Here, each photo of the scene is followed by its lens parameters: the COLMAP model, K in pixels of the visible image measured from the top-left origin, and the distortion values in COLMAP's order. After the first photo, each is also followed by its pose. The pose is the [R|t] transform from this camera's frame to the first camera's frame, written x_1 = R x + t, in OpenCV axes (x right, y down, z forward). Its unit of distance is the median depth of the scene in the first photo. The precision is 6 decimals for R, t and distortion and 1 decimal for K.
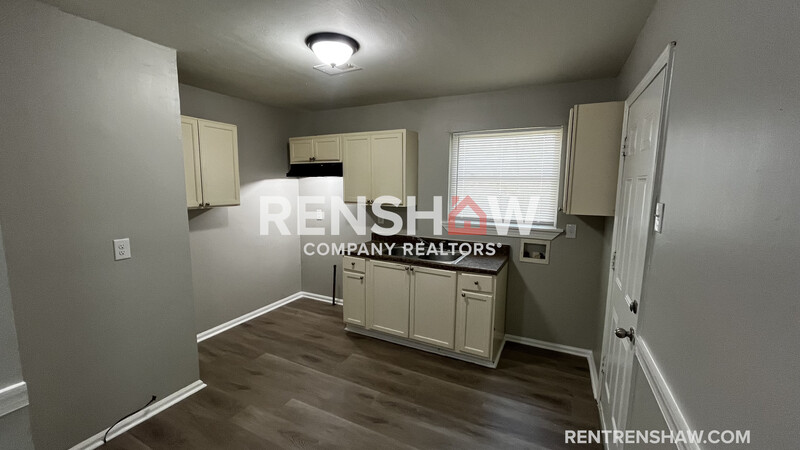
lens RADIAL K [[321.3, 0, 400.0], [0, 321.3, 225.0], [0, 0, 1]] dist [-0.001992, -0.000510]
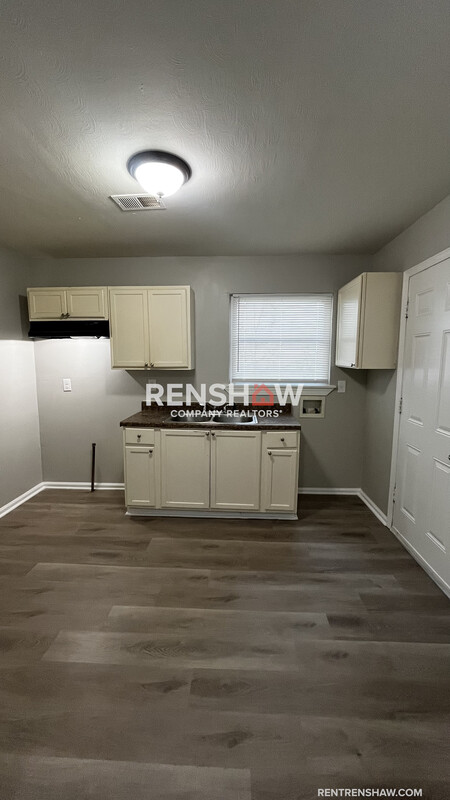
lens RADIAL K [[321.3, 0, 227.3], [0, 321.3, 398.6], [0, 0, 1]] dist [-0.001992, -0.000510]
pose [[0.915397, -0.056647, 0.398546, -0.297220], [0.057926, 0.998282, 0.008844, 0.027919], [-0.398363, 0.014990, 0.917106, 0.118672]]
